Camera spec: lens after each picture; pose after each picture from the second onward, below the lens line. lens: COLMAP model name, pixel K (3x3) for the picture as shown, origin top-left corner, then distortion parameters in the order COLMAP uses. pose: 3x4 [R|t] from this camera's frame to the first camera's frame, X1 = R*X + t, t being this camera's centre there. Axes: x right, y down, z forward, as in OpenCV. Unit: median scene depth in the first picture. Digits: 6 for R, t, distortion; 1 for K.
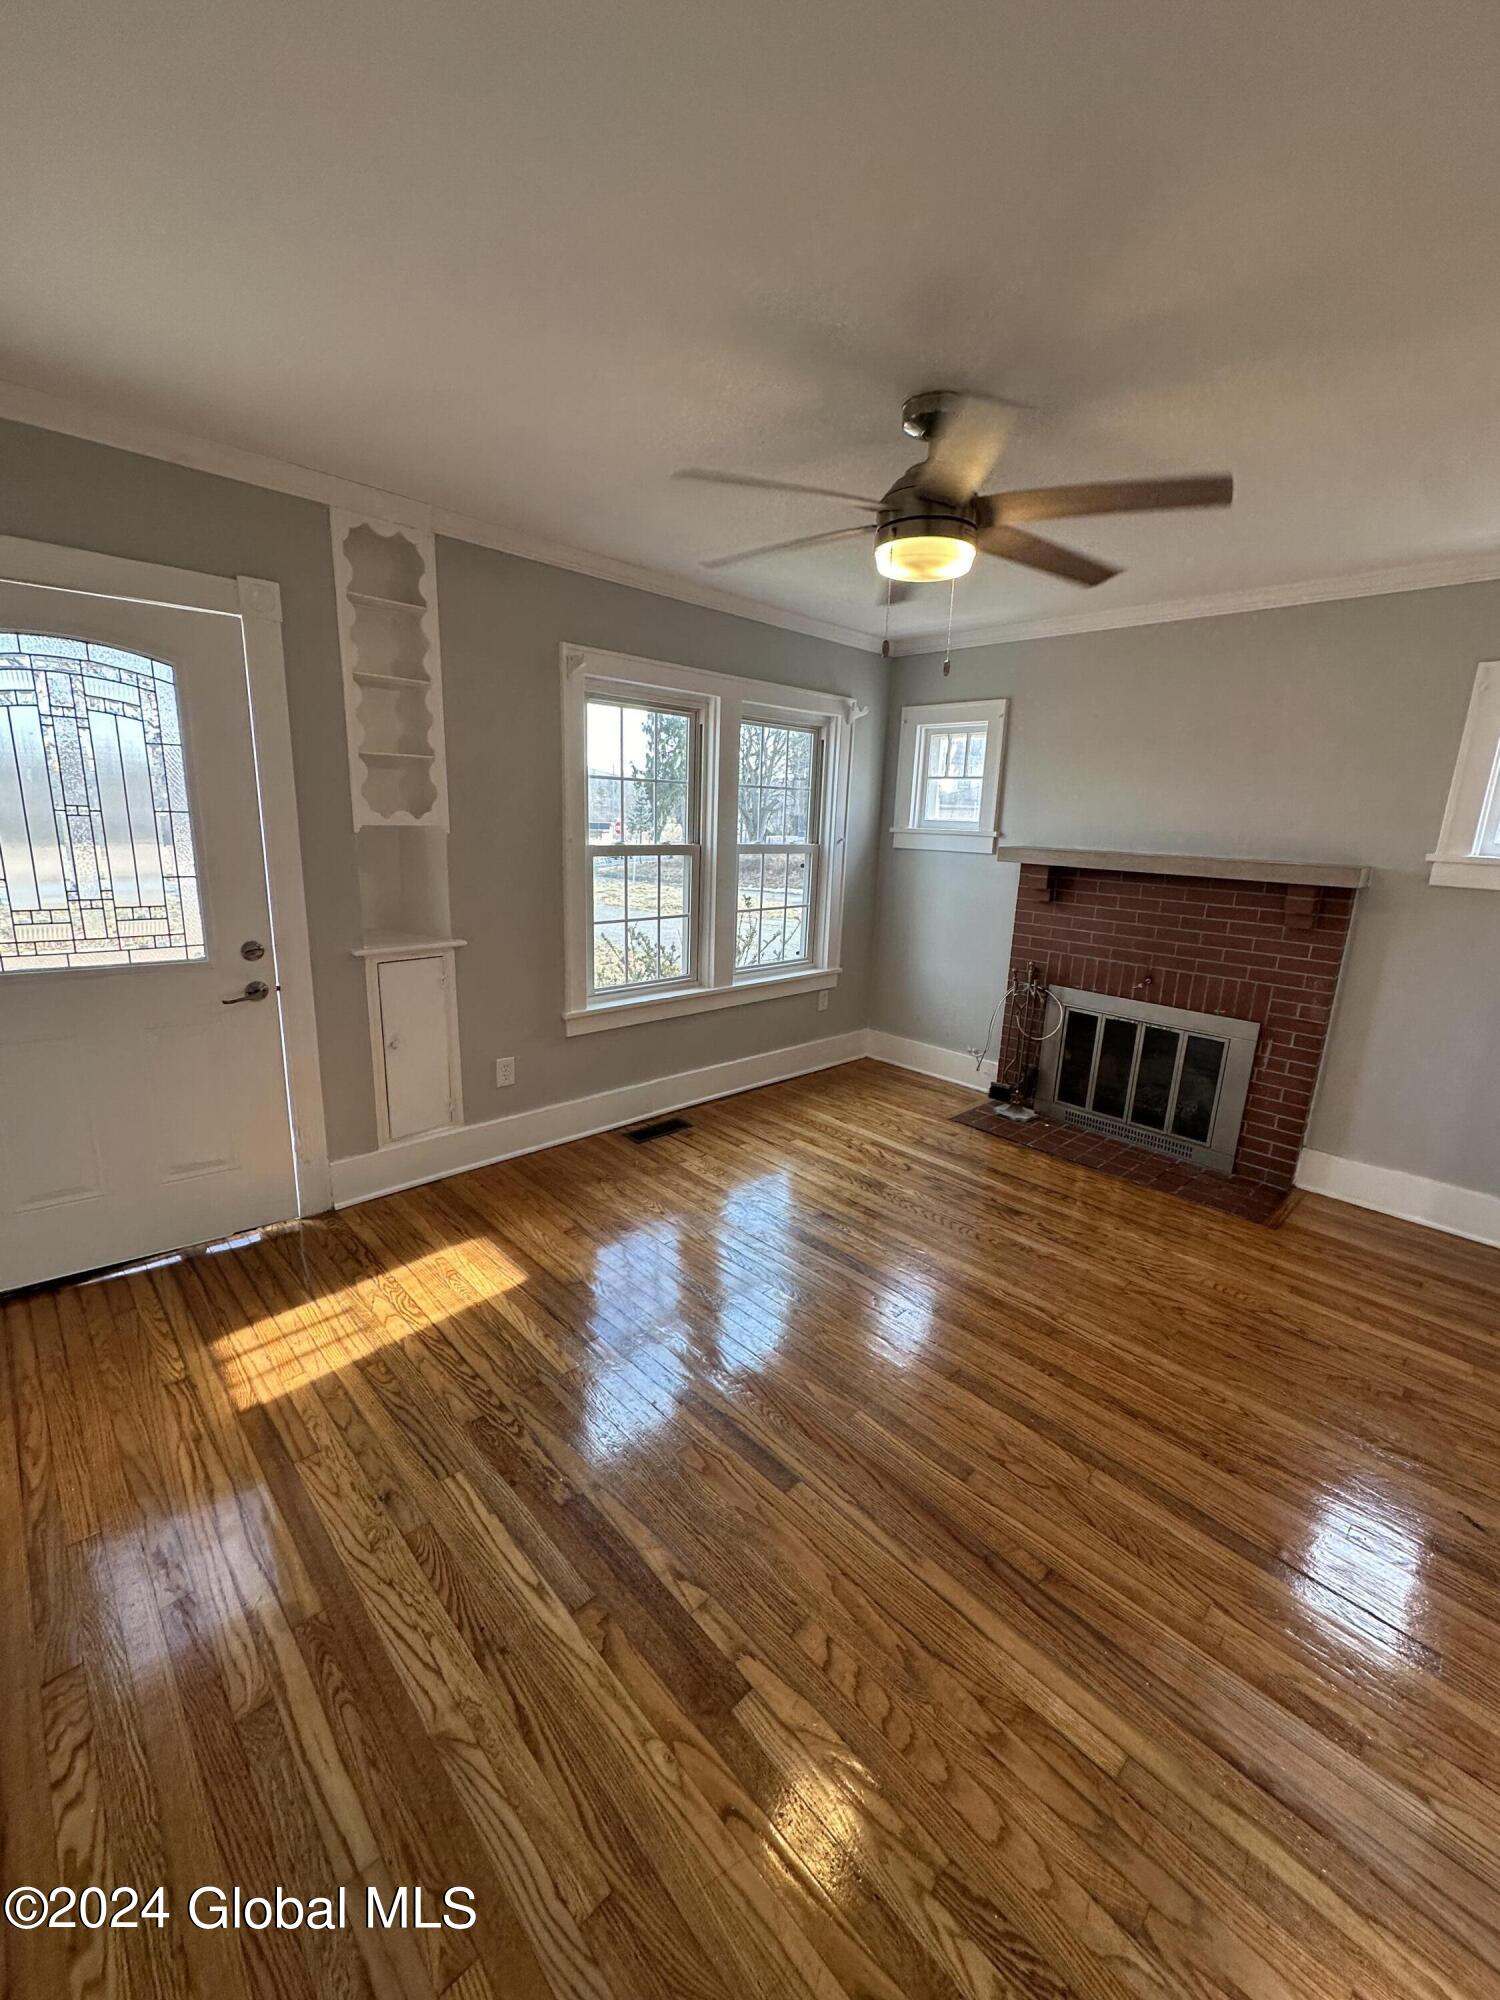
lens RADIAL K [[795.4, 0, 750.3], [0, 795.4, 1000.4], [0, 0, 1]] dist [-0.001024, 0.000279]
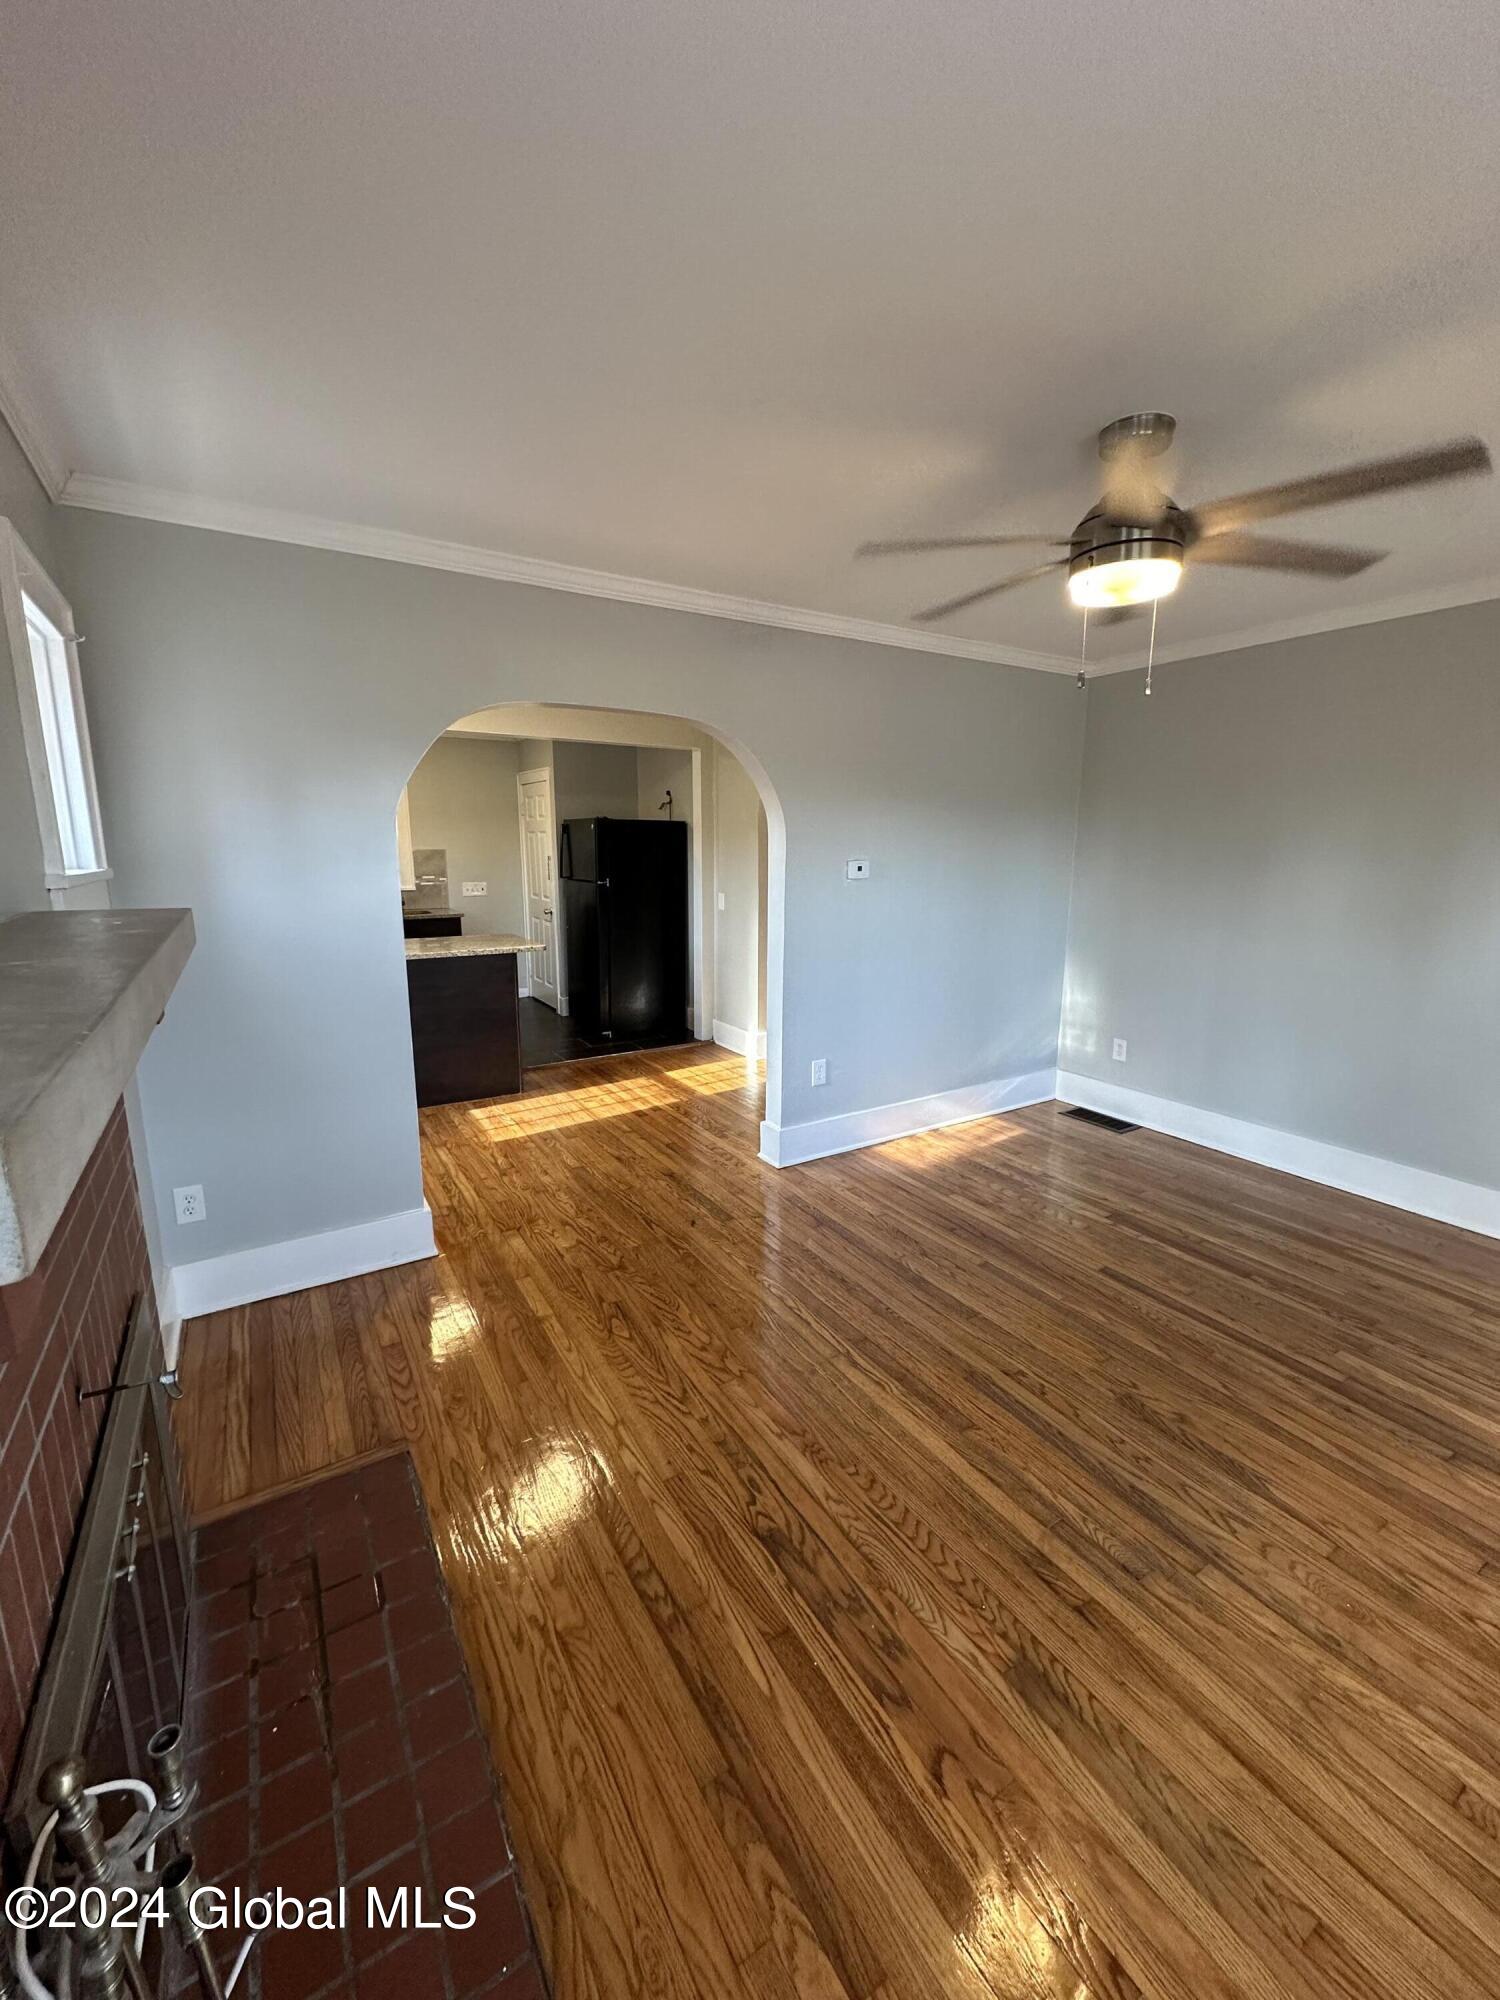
lens RADIAL K [[795.4, 0, 750.2], [0, 795.4, 996.7], [0, 0, 1]] dist [-0.001024, 0.000279]
pose [[-0.976595, -0.077167, 0.200766, 0.234385], [0.013345, 0.909889, 0.414638, -0.276063], [-0.214671, 0.407613, -0.887563, 1.187362]]
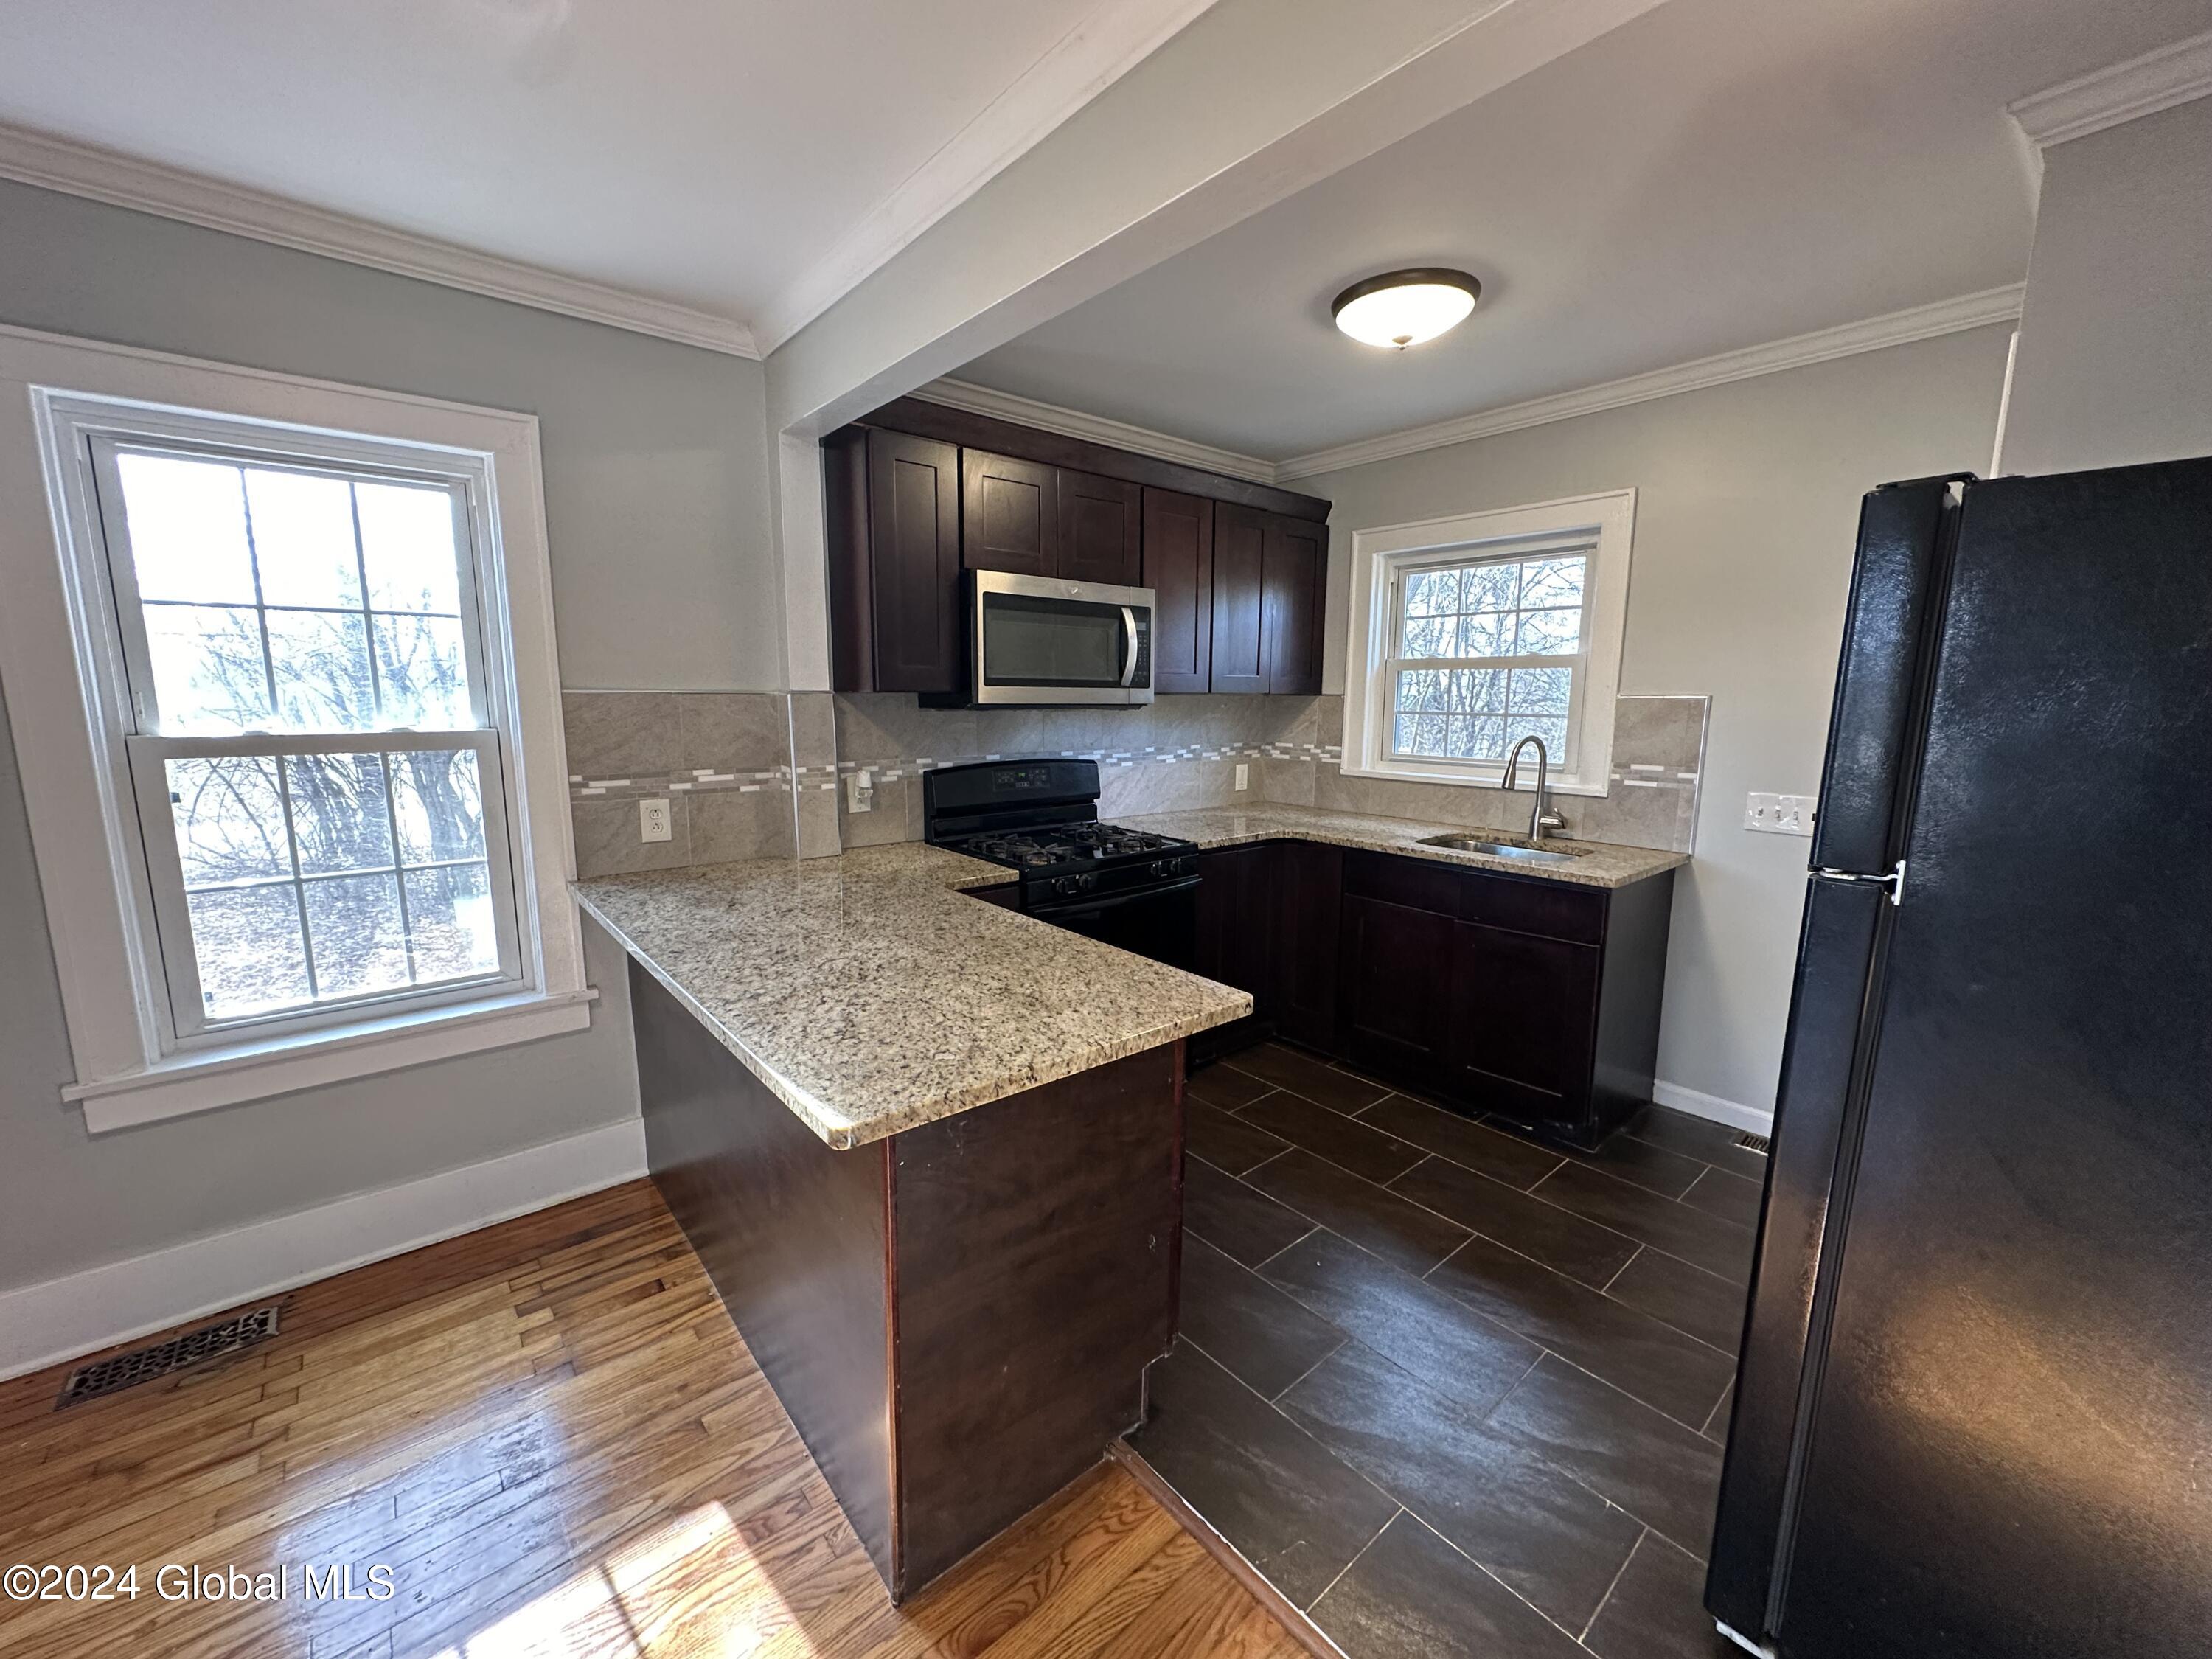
lens RADIAL K [[879.7, 0, 1114.4], [0, 879.7, 815.9], [0, 0, 1]] dist [-0.001024, 0.000279]
pose [[0.066788, -0.183780, 0.980696, 0.563047], [0.218561, 0.961714, 0.165338, 0.052582], [-0.973535, 0.203300, 0.104398, -0.101427]]
